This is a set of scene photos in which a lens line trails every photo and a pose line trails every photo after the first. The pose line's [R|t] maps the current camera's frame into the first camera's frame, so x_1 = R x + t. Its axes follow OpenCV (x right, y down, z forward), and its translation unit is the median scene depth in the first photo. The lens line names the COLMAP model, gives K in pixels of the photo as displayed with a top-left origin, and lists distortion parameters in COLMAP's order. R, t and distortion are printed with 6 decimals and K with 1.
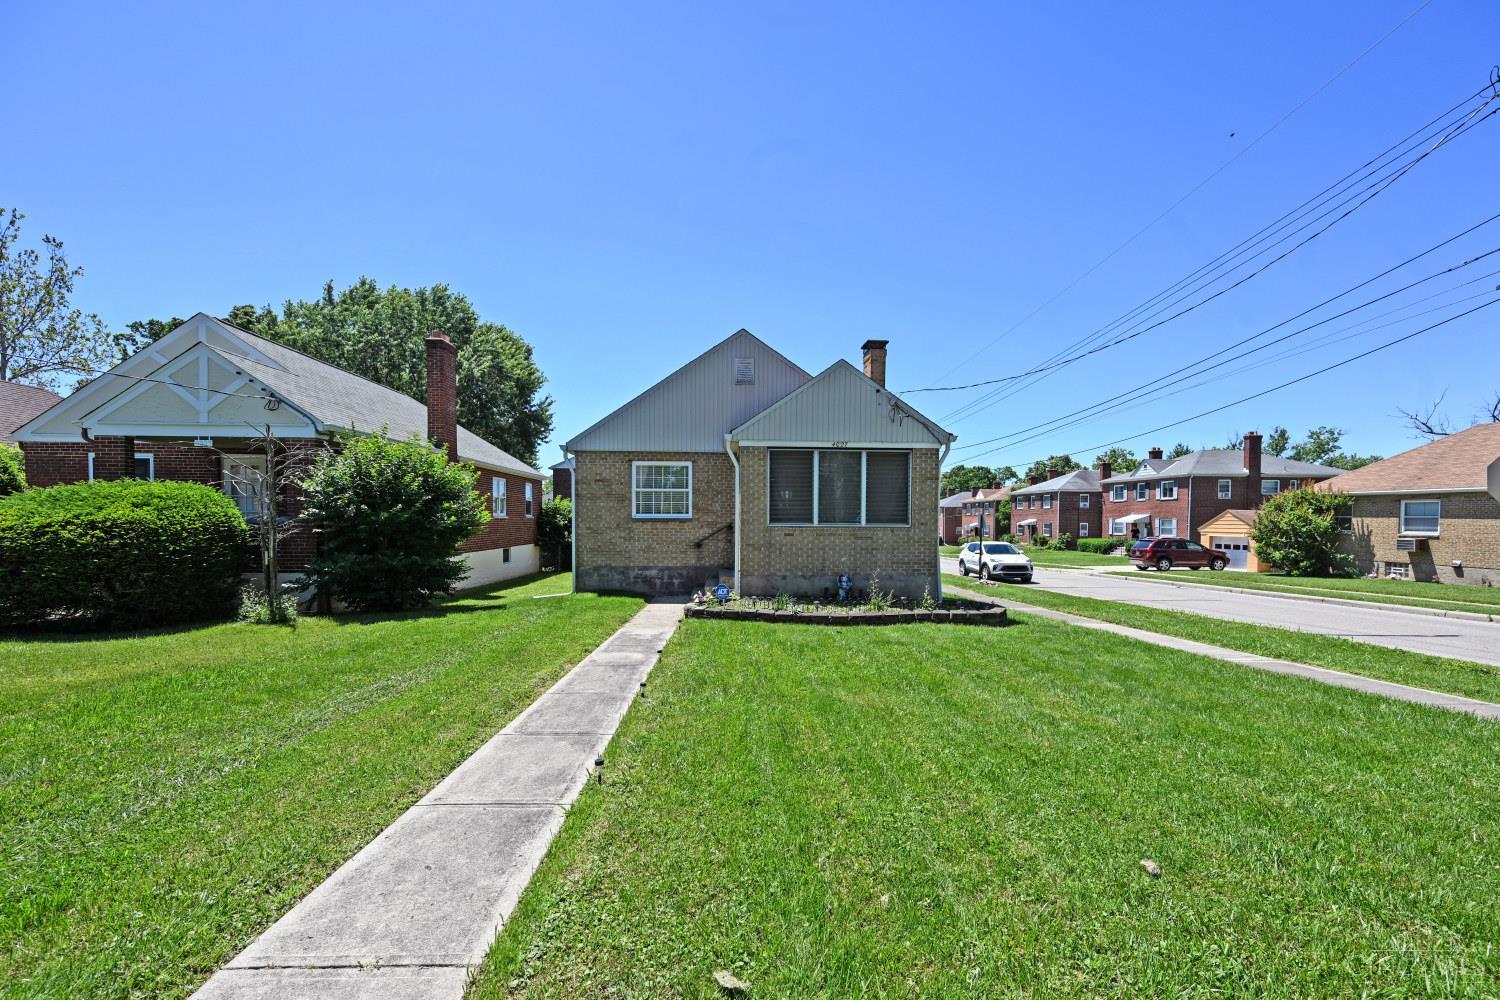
lens RADIAL K [[609.2, 0, 747.0], [0, 609.2, 533.0], [0, 0, 1]] dist [-0.002274, 0.000910]
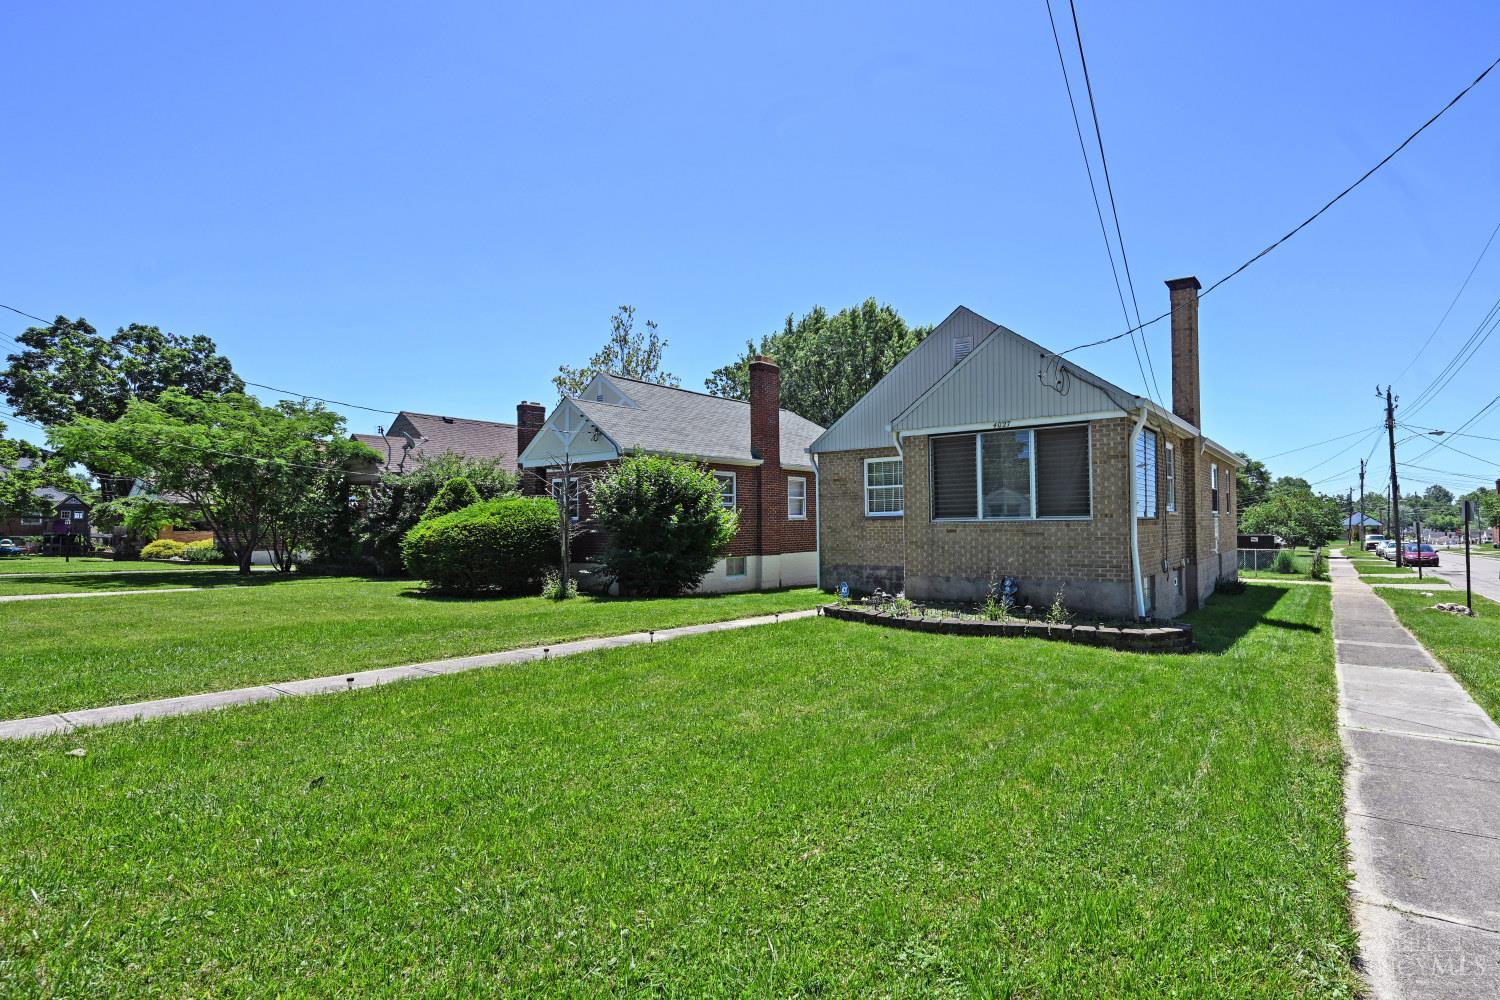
lens RADIAL K [[609.2, 0, 686.7], [0, 609.2, 501.2], [0, 0, 1]] dist [-0.002274, 0.000910]
pose [[0.820548, -0.034243, -0.570551, 0.245779], [0.004216, 0.998539, -0.053867, 0.005235], [0.571562, 0.041795, 0.819494, 0.047812]]
